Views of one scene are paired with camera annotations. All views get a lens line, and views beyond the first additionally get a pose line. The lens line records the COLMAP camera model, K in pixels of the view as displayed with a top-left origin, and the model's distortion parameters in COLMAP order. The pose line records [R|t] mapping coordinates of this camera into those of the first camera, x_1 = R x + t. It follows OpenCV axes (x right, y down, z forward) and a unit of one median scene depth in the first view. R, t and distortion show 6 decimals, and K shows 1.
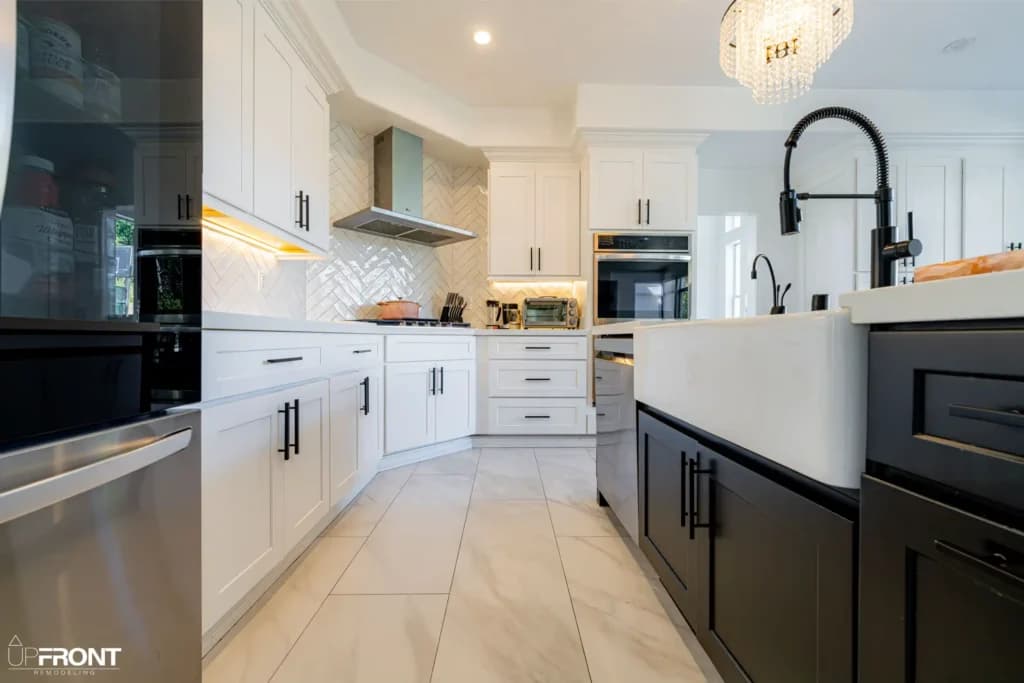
lens RADIAL K [[419.7, 0, 516.9], [0, 419.7, 345.2], [0, 0, 1]] dist [-0.000436, -0.000348]
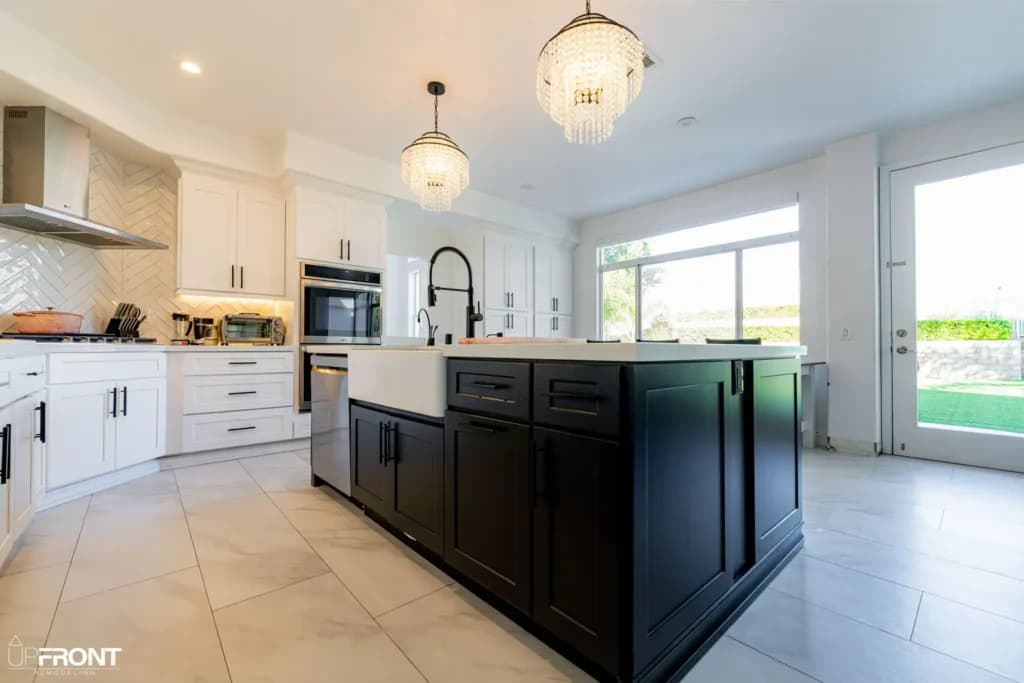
lens RADIAL K [[419.7, 0, 514.3], [0, 419.7, 334.7], [0, 0, 1]] dist [-0.000436, -0.000348]
pose [[0.762079, 0.015977, 0.647287, -0.115465], [0.012747, 0.999132, -0.039669, -0.014488], [-0.647359, 0.038482, 0.761213, -0.257756]]
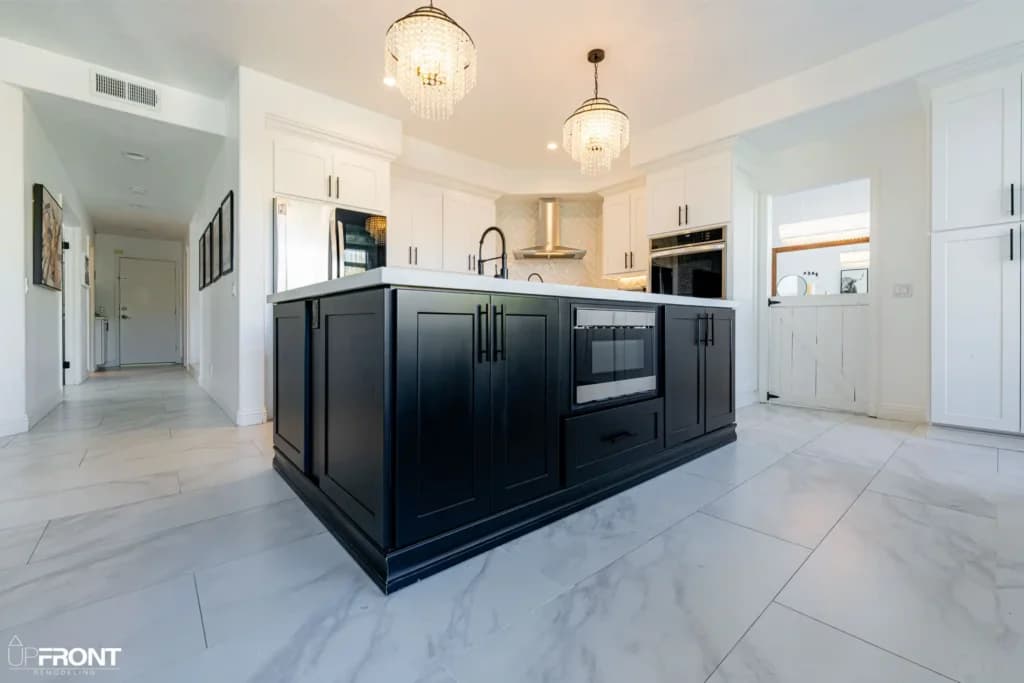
lens RADIAL K [[419.7, 0, 512.6], [0, 419.7, 329.2], [0, 0, 1]] dist [-0.000436, -0.000348]
pose [[0.638557, 0.001284, -0.769573, 0.973786], [-0.007143, 0.999965, -0.004258, 0.036679], [0.769541, 0.008216, 0.638545, -0.209361]]
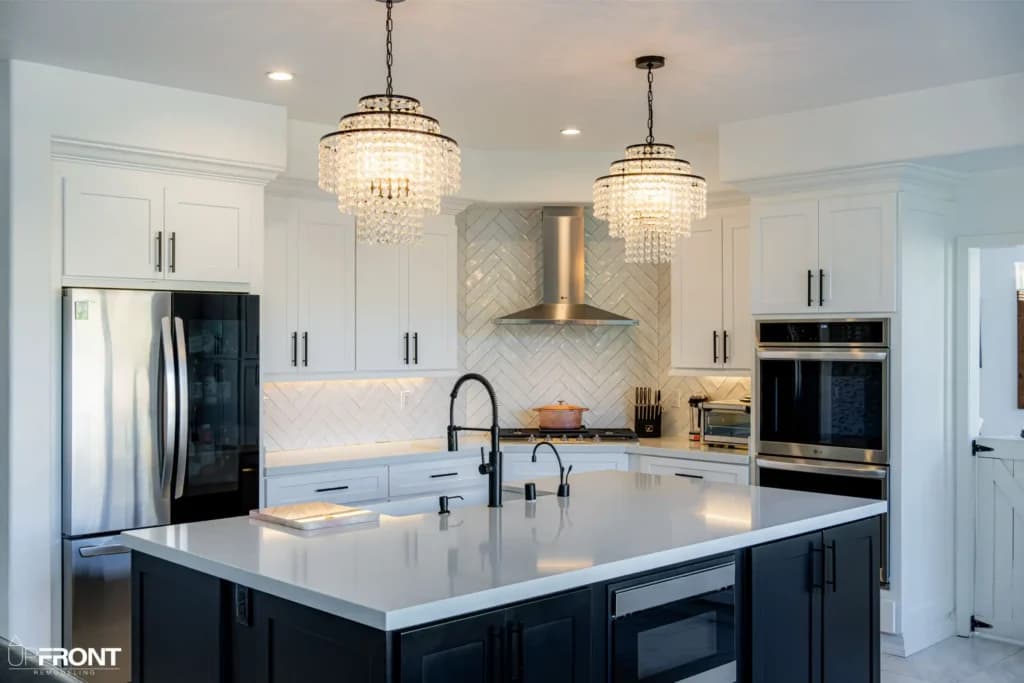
lens RADIAL K [[1064.9, 0, 520.5], [0, 1064.9, 321.5], [0, 0, 1]] dist [-0.011350, 0.000000]
pose [[0.681698, -0.015065, -0.731478, 1.269513], [-0.009866, 0.999508, -0.029779, -0.213281], [0.731567, 0.027517, 0.681214, -0.537832]]
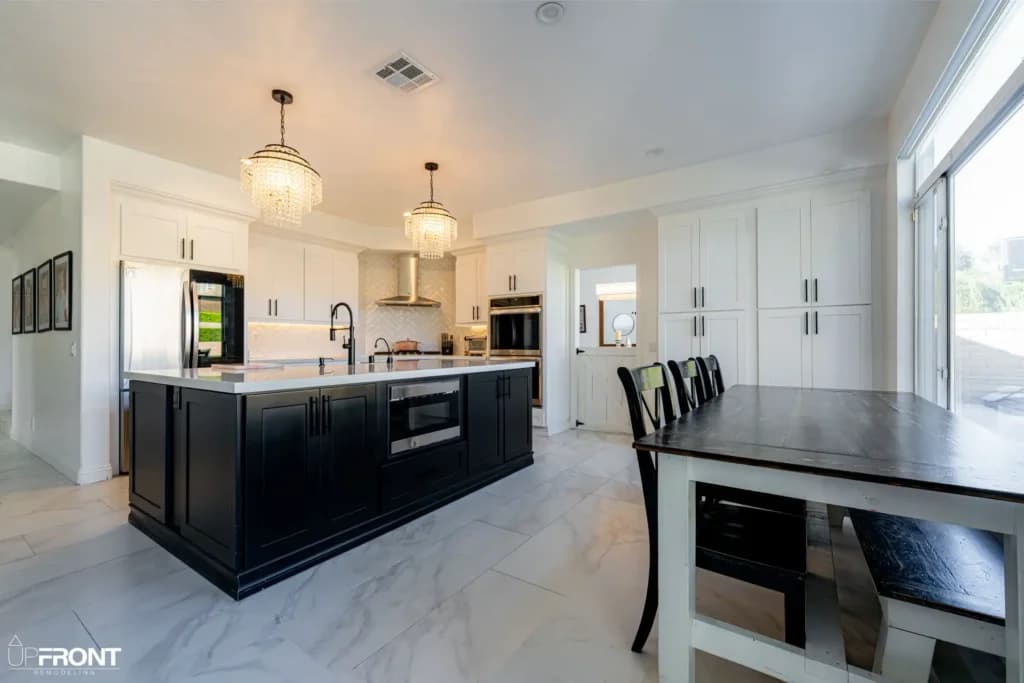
lens RADIAL K [[419.7, 0, 510.2], [0, 419.7, 343.9], [0, 0, 1]] dist [-0.000436, -0.000348]
pose [[0.818585, -0.007626, -0.574335, 1.236476], [-0.002399, 0.999858, -0.016695, -0.061779], [0.574380, 0.015044, 0.818450, -0.309663]]
